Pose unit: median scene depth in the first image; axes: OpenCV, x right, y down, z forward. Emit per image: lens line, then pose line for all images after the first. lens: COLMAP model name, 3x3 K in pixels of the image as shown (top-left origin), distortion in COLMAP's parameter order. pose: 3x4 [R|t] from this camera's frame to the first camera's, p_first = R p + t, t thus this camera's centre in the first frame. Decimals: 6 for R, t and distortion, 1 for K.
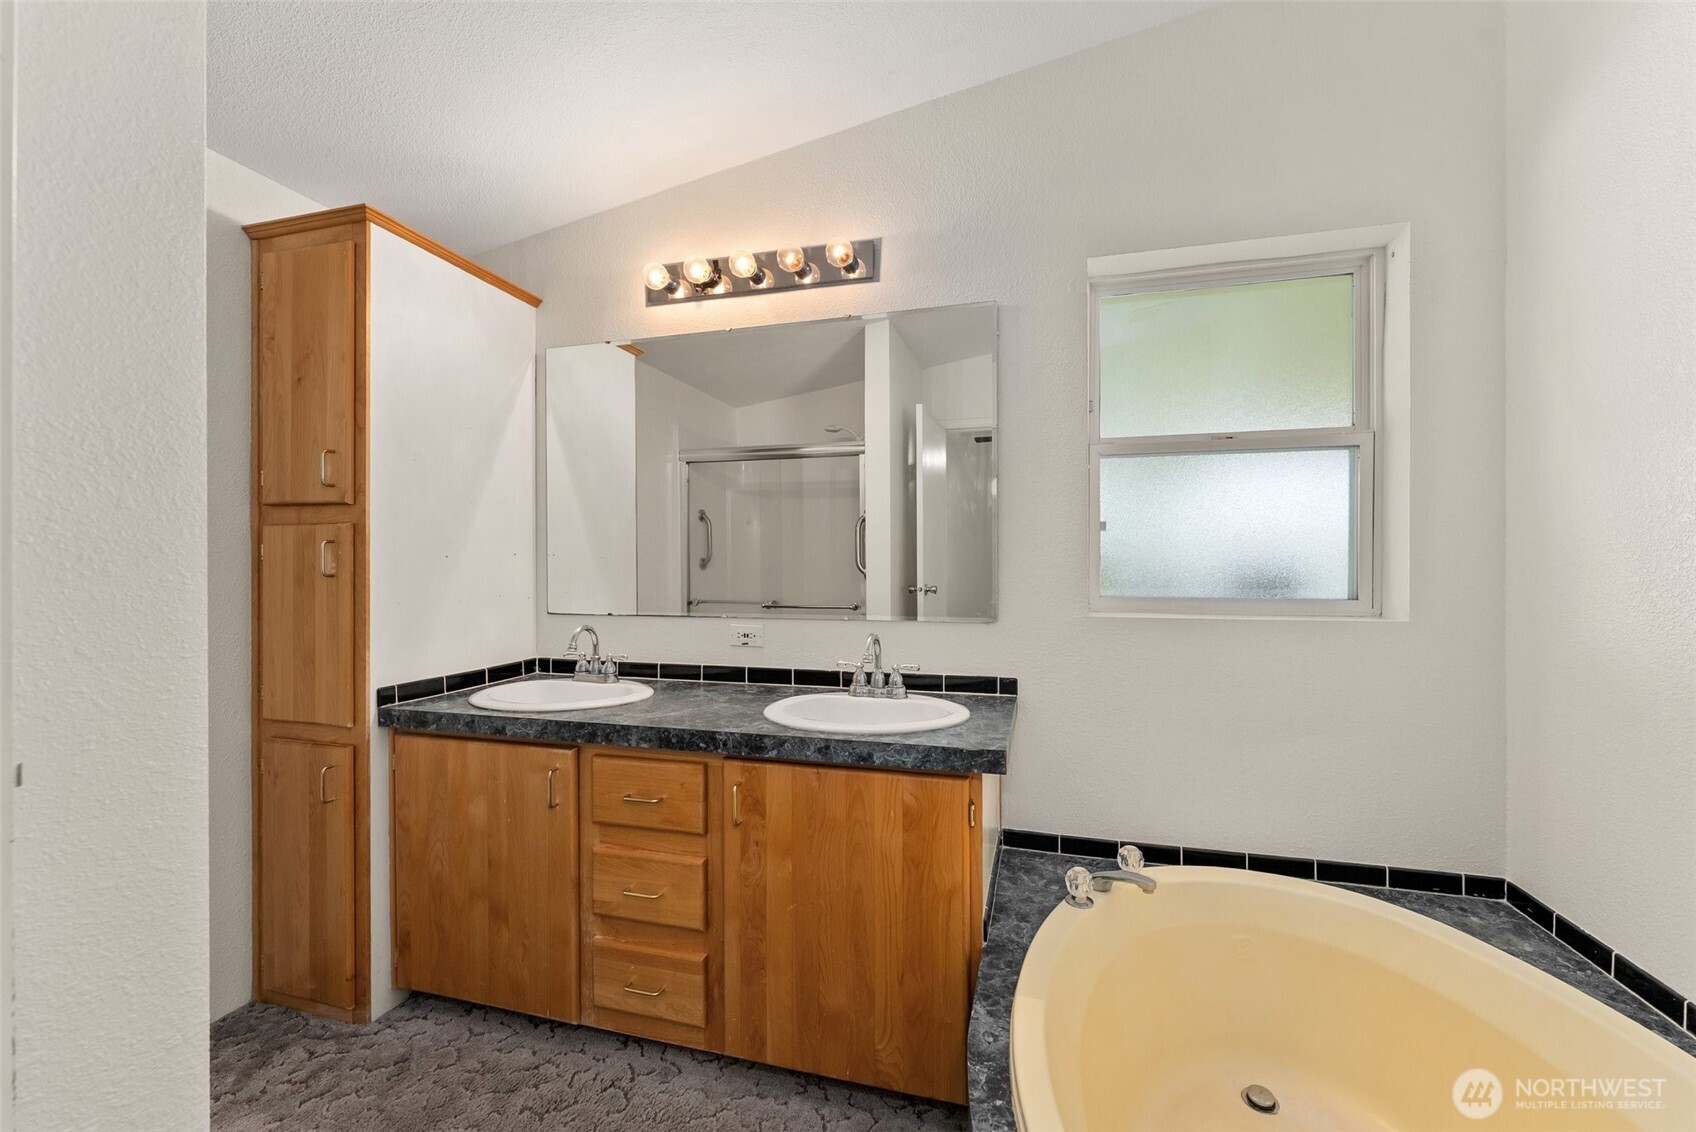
lens RADIAL K [[700.4, 0, 846.0], [0, 700.4, 571.0], [0, 0, 1]] dist [-0.001243, -0.000469]
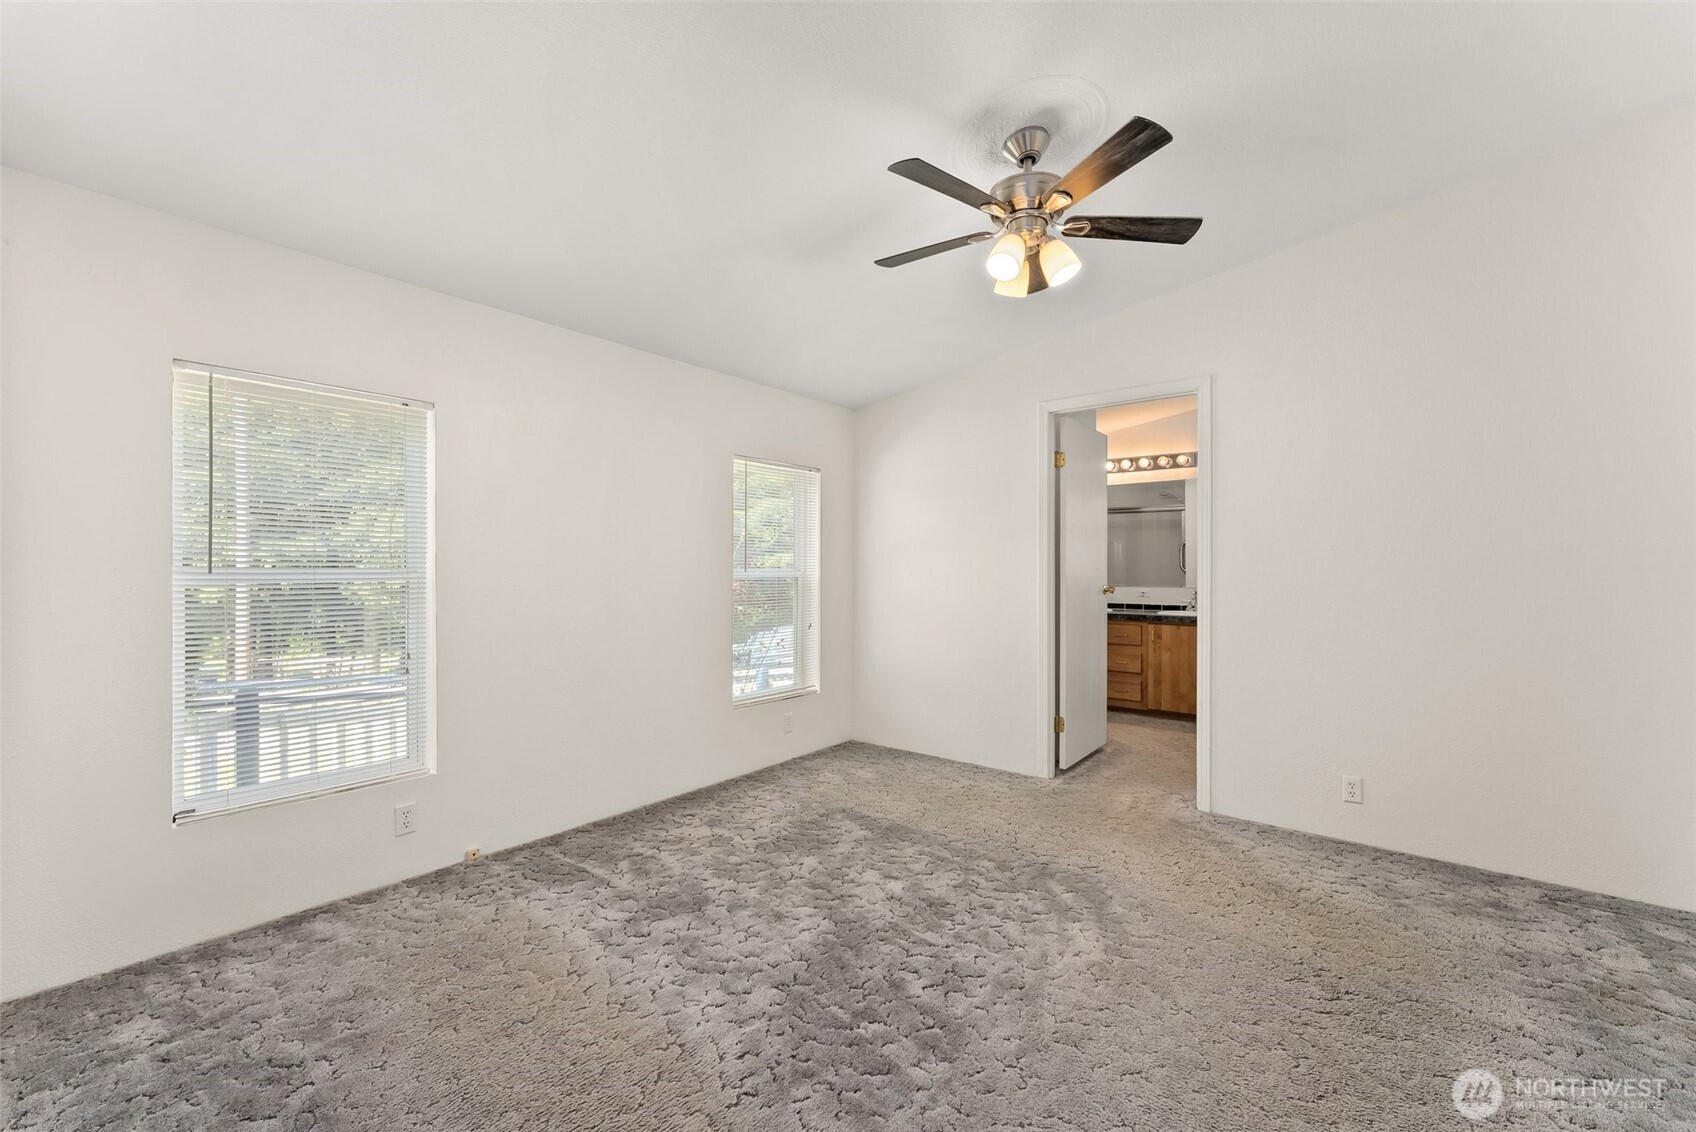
lens RADIAL K [[700.4, 0, 841.4], [0, 700.4, 574.6], [0, 0, 1]] dist [-0.001243, -0.000469]
pose [[0.925781, 0.011813, -0.377877, -0.273139], [-0.012009, 0.999926, 0.001839, 0.038519], [0.377870, 0.002835, 0.925854, -2.764415]]
